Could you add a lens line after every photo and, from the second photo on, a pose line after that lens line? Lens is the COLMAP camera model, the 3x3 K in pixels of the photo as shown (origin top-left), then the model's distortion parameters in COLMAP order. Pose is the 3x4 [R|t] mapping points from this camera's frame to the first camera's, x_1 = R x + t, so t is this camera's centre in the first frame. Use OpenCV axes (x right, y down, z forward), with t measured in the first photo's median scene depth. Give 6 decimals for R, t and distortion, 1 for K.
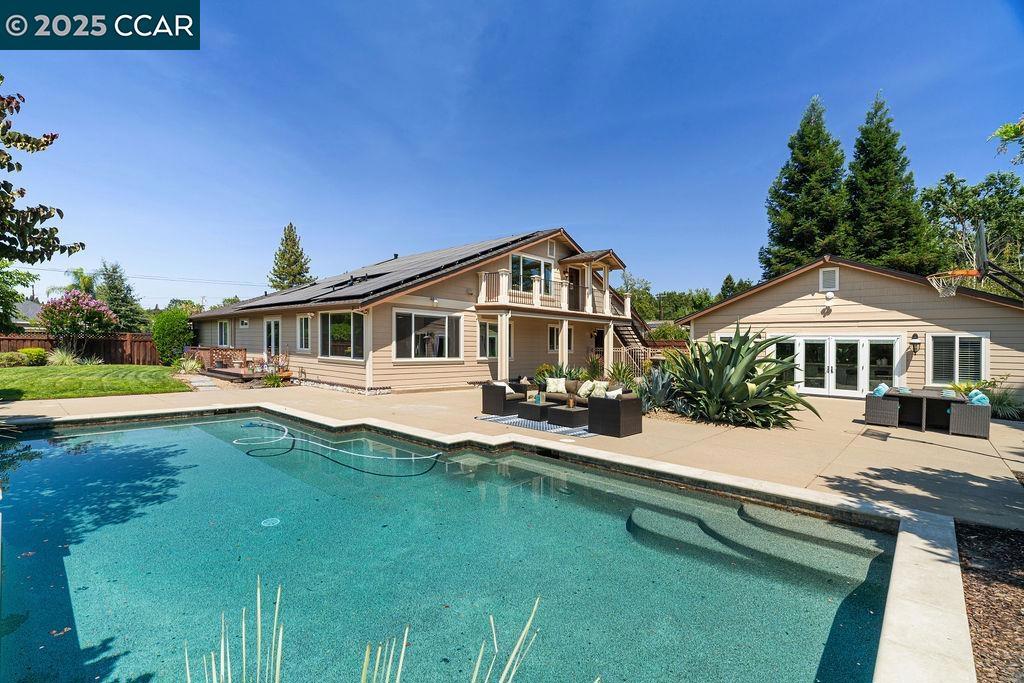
lens RADIAL K [[465.1, 0, 489.7], [0, 465.1, 352.9], [0, 0, 1]] dist [-0.011578, 0.001246]
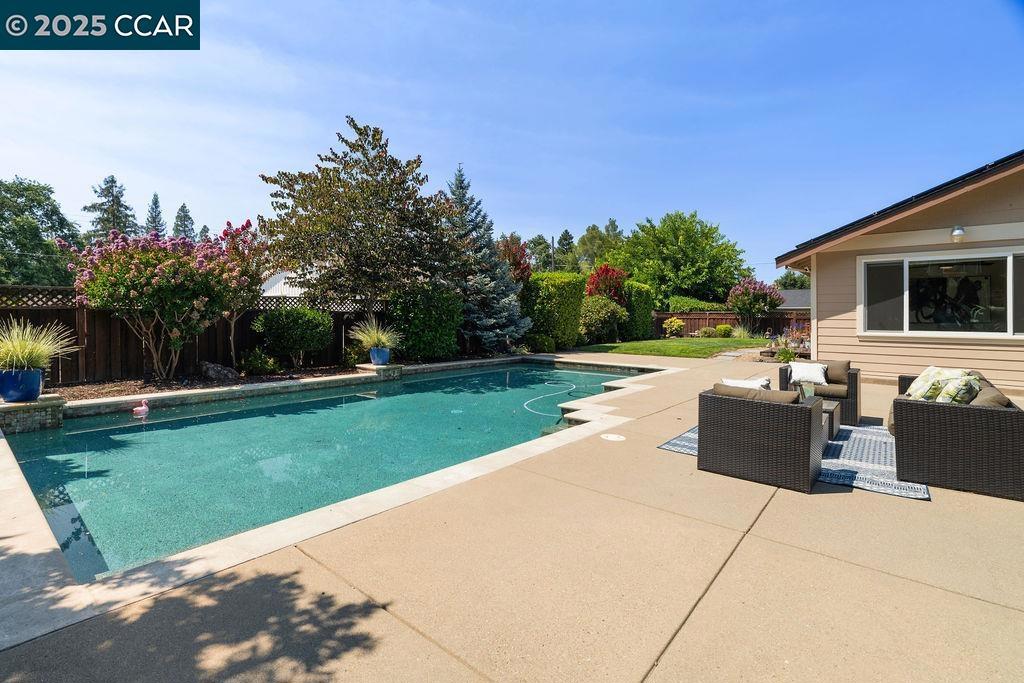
lens RADIAL K [[465.1, 0, 513.7], [0, 465.1, 333.0], [0, 0, 1]] dist [-0.011578, 0.001246]
pose [[0.068095, 0.011908, -0.997608, 0.297932], [-0.024671, 0.999643, 0.010249, 0.014416], [0.997374, 0.023914, 0.068364, 0.299735]]
